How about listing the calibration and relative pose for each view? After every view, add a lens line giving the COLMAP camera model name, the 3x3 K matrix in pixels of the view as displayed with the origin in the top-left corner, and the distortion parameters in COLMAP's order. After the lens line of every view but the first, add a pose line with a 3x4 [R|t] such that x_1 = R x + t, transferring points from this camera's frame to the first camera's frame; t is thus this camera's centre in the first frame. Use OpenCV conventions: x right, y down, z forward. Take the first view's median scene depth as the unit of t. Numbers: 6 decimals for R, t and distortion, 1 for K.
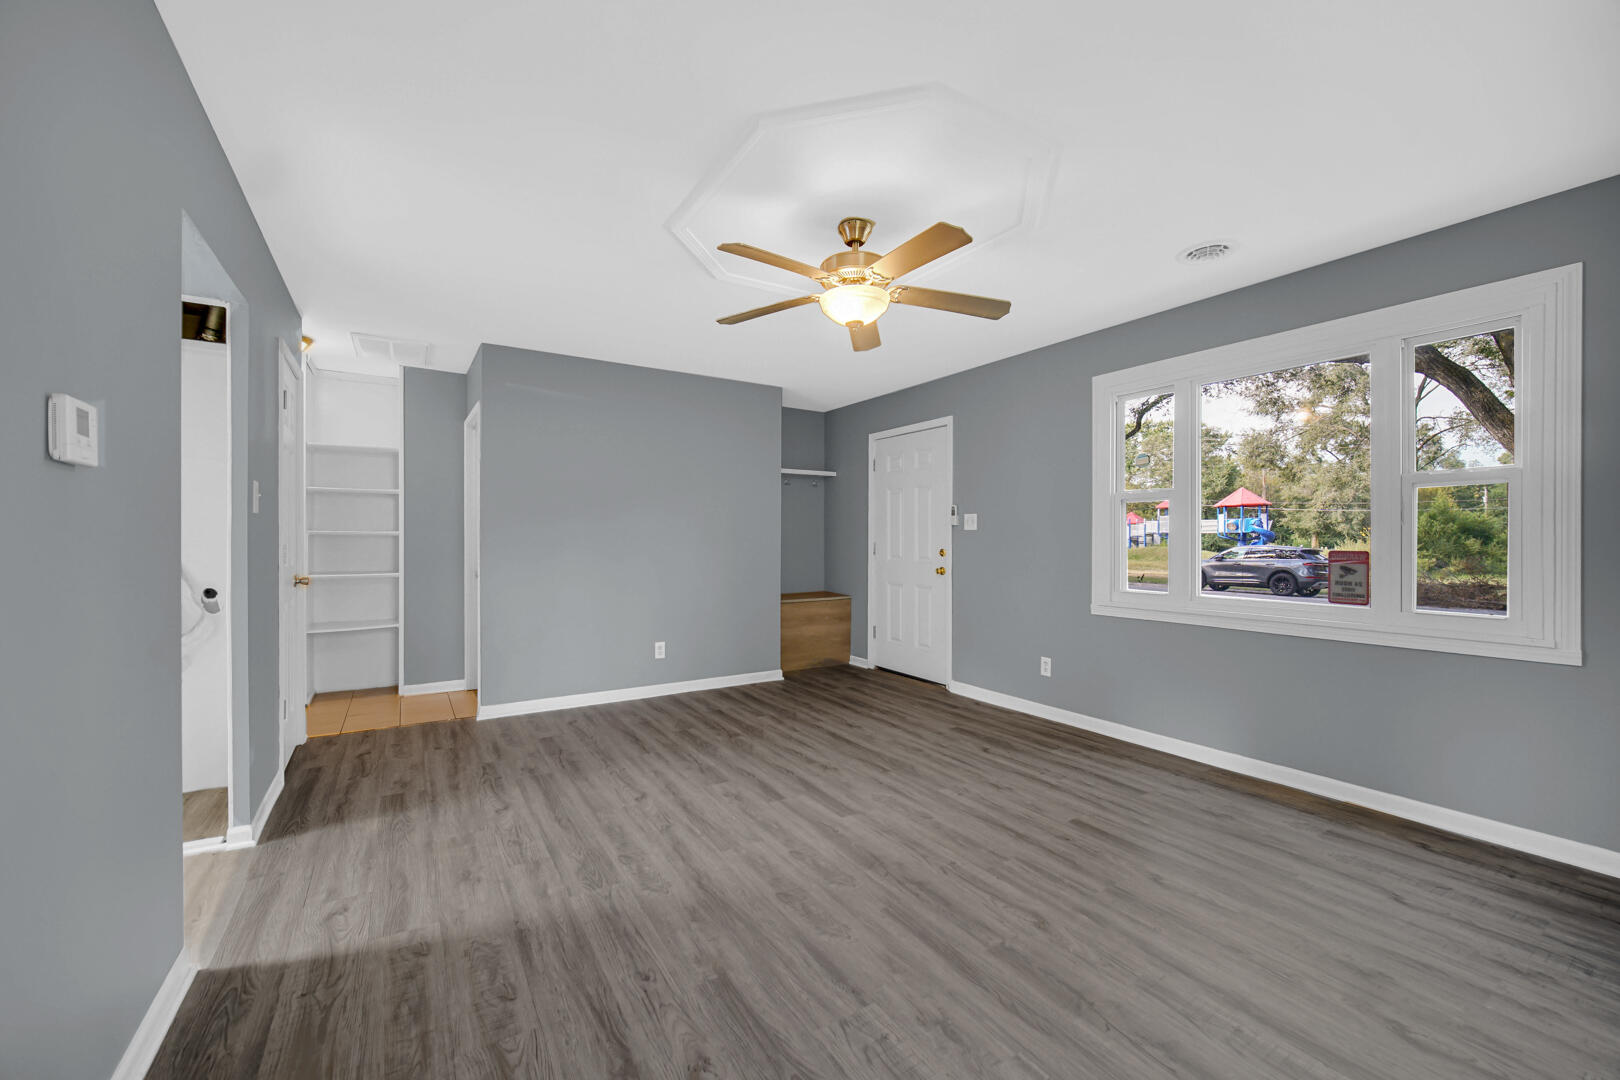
lens RADIAL K [[640.8, 0, 810.0], [0, 640.8, 540.0], [0, 0, 1]] dist [0.000323, -0.000637]
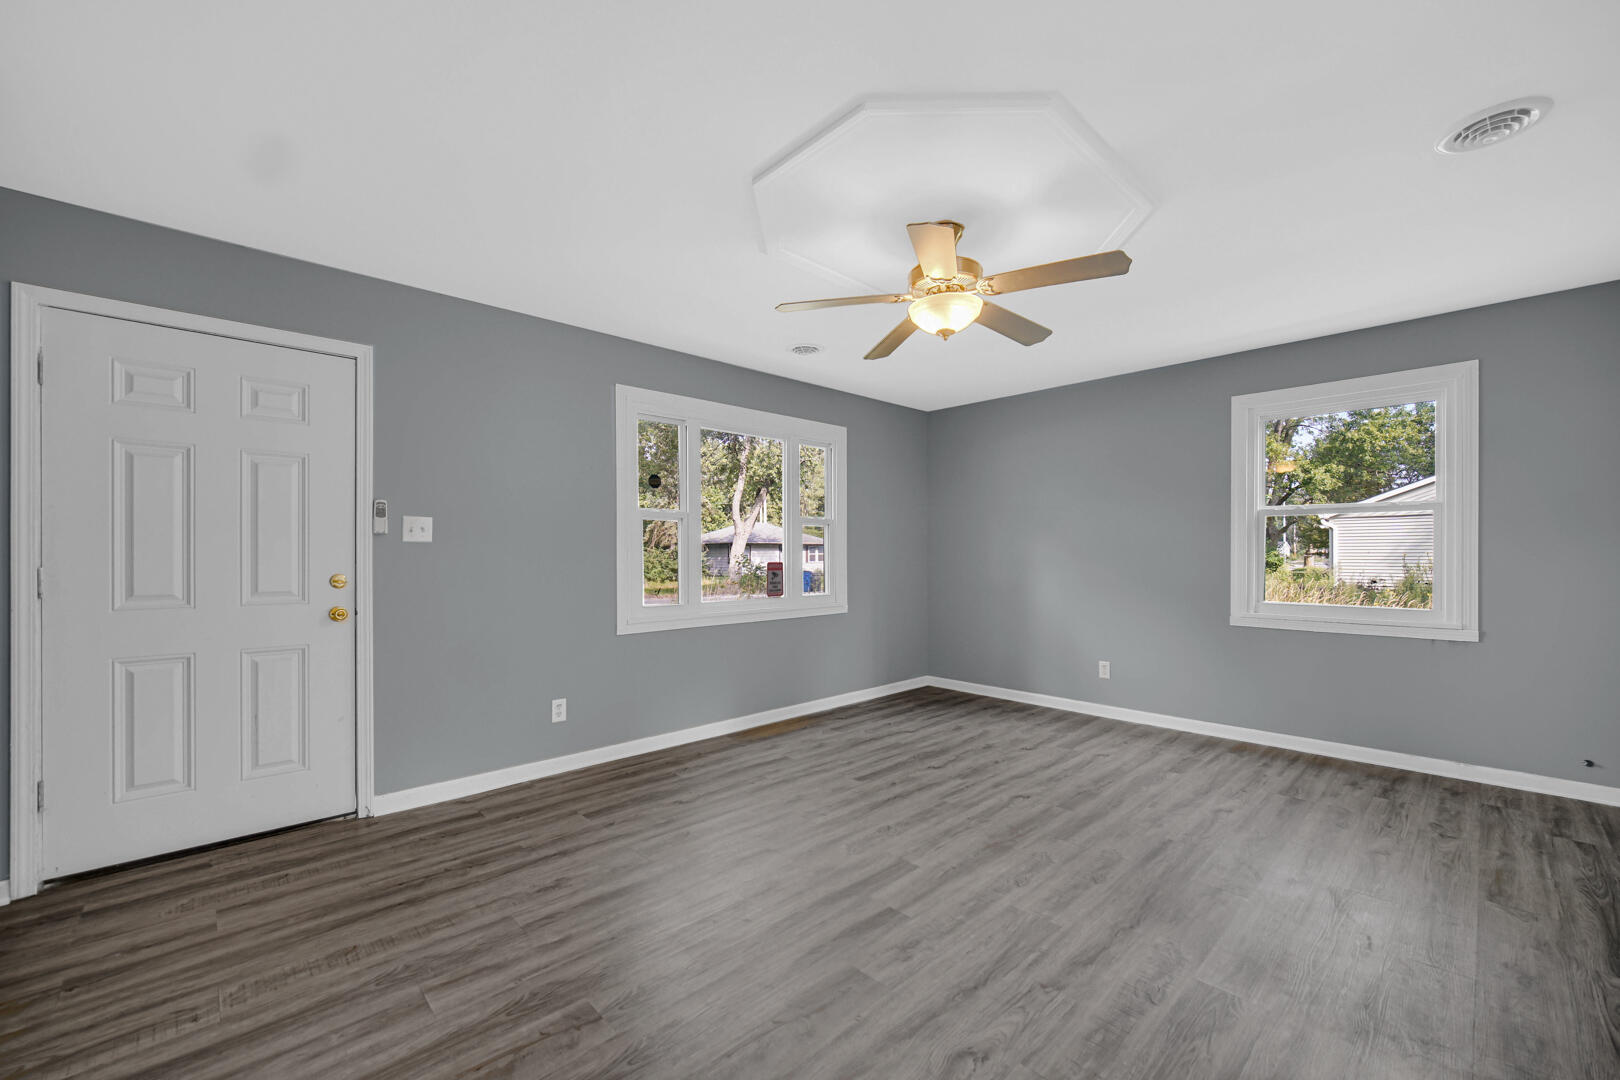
lens RADIAL K [[656.4, 0, 806.7], [0, 656.4, 551.7], [0, 0, 1]] dist [0.000133, 0.000500]
pose [[-0.193295, 0.000368, 0.981141, -0.701490], [0.003326, 0.999994, 0.000280, -0.008058], [-0.981135, 0.003317, -0.193295, 1.135476]]
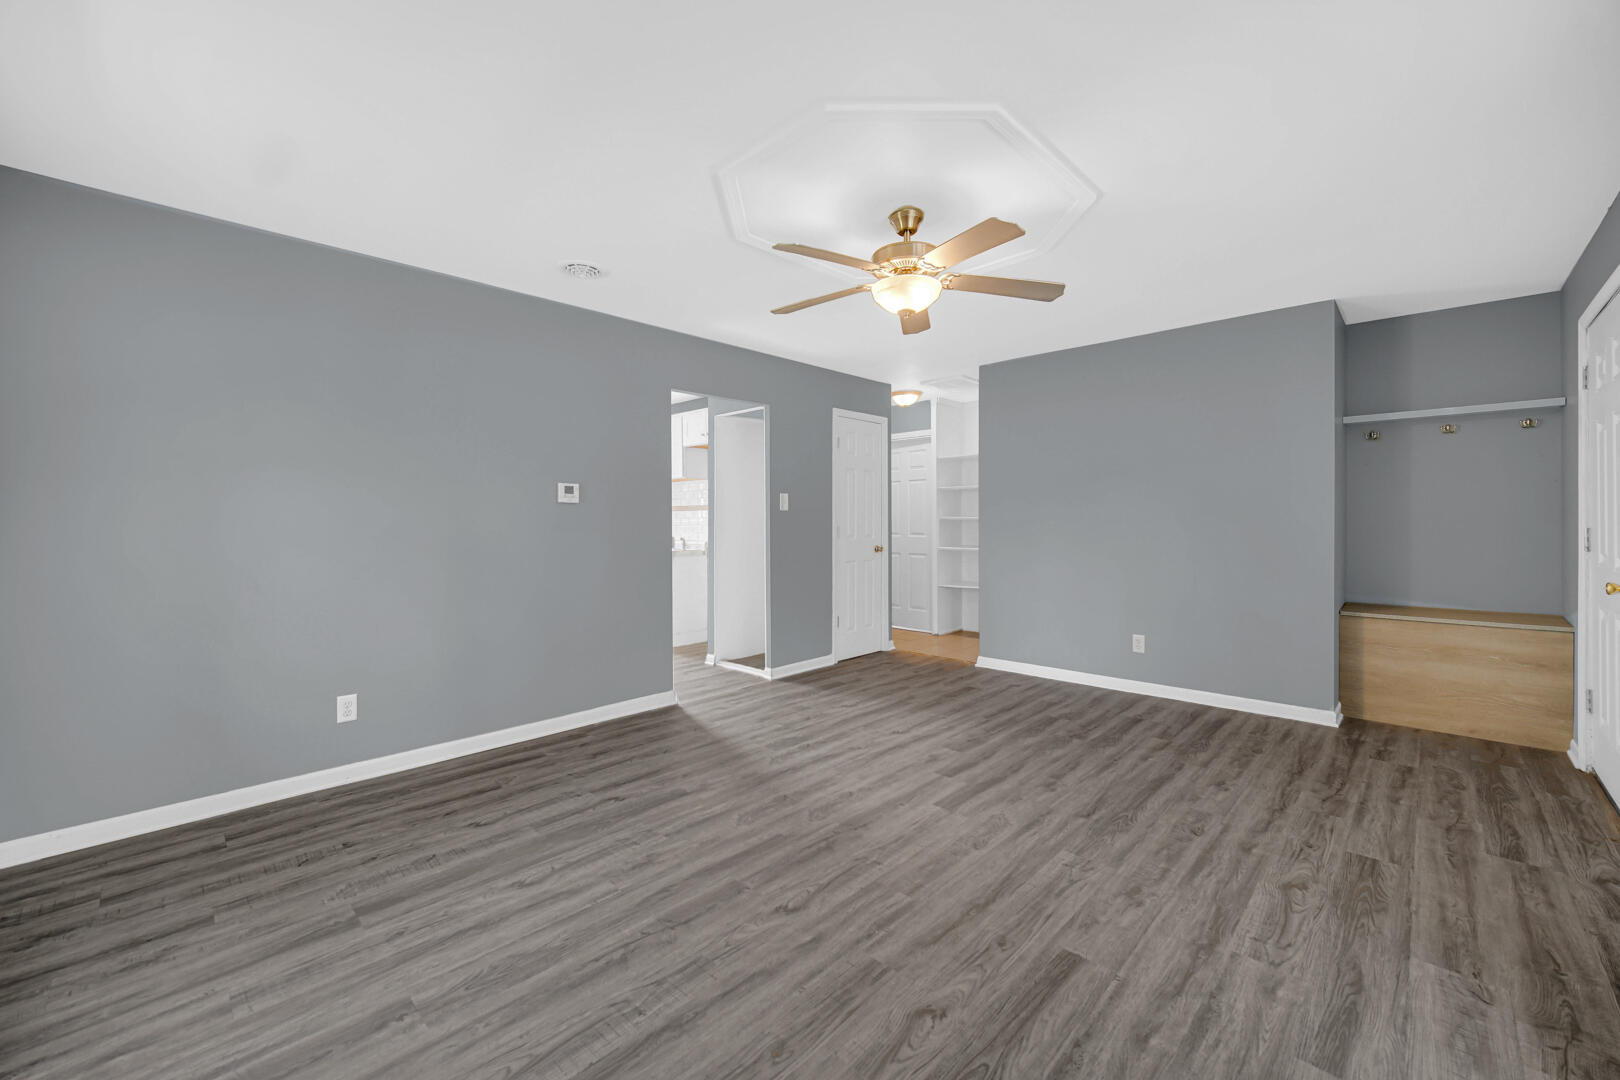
lens RADIAL K [[640.8, 0, 810.0], [0, 640.8, 540.0], [0, 0, 1]] dist [0.000323, -0.000637]
pose [[0.240900, 0.023975, -0.970254, 0.819105], [0.003390, 0.999668, 0.025543, -0.003222], [0.970544, -0.009443, 0.240739, 0.494089]]
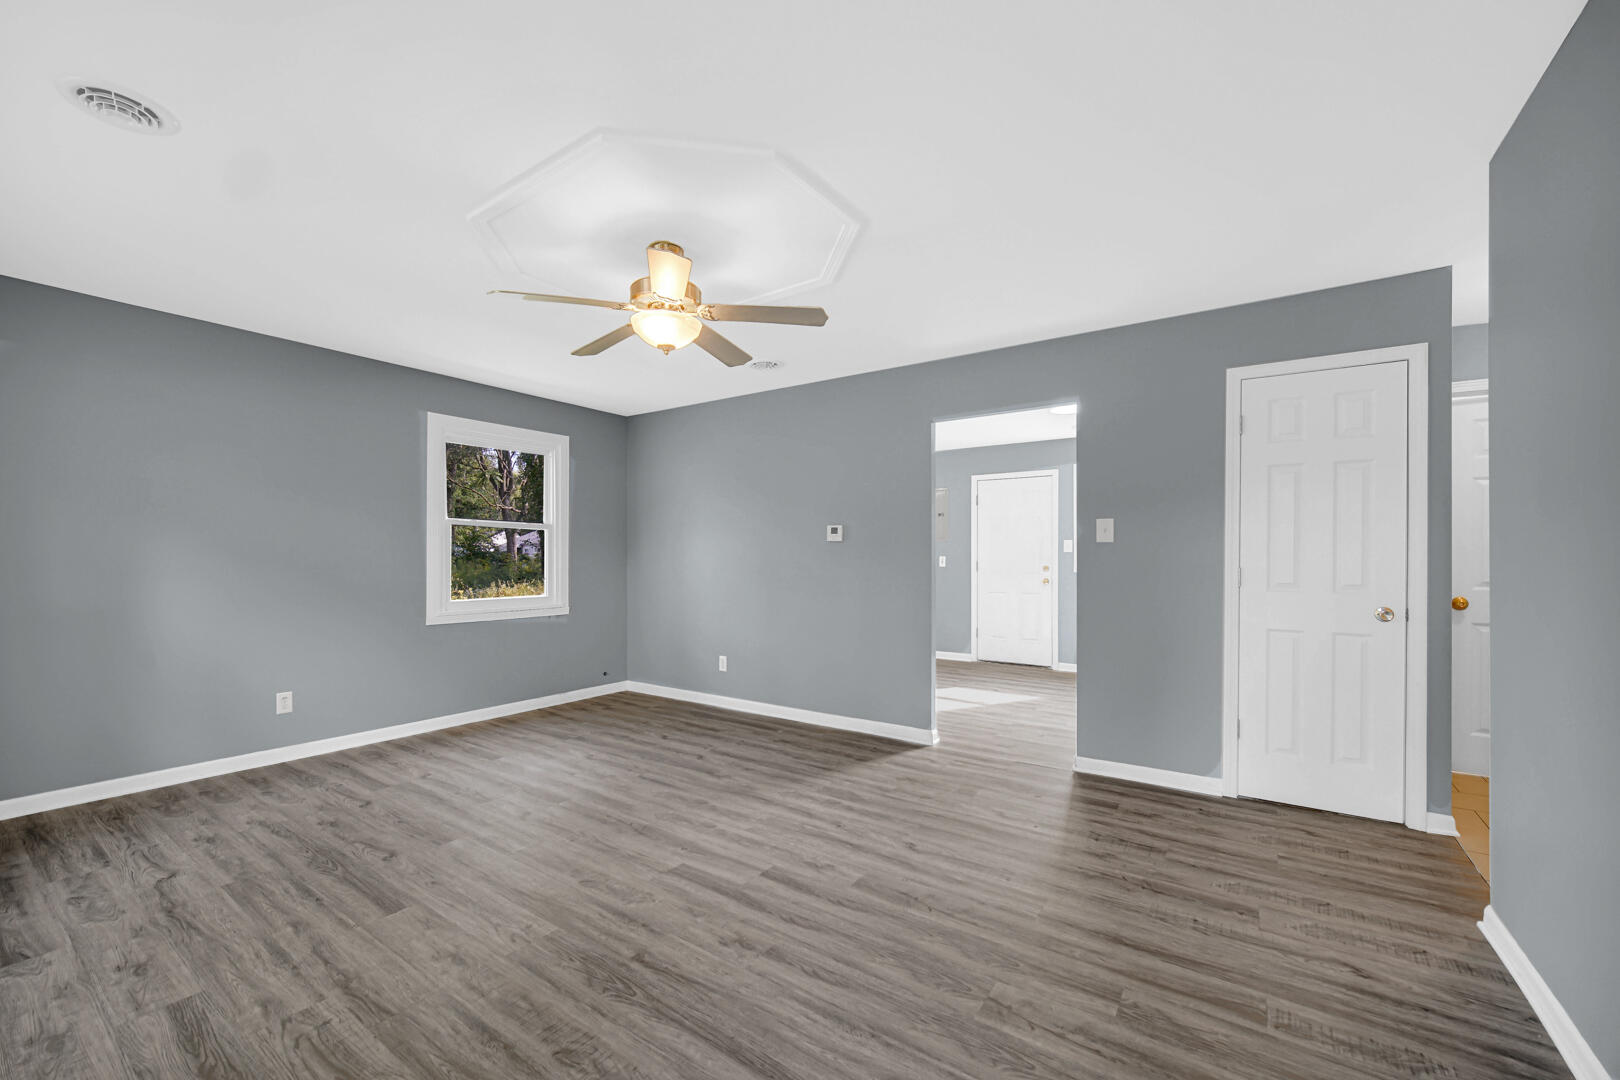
lens RADIAL K [[656.4, 0, 806.7], [0, 656.4, 551.7], [0, 0, 1]] dist [0.000133, 0.000500]
pose [[-0.921870, -0.006678, -0.387441, 0.217516], [-0.003901, 0.999961, -0.007954, -0.007477], [0.387479, -0.005821, -0.921860, 1.657975]]
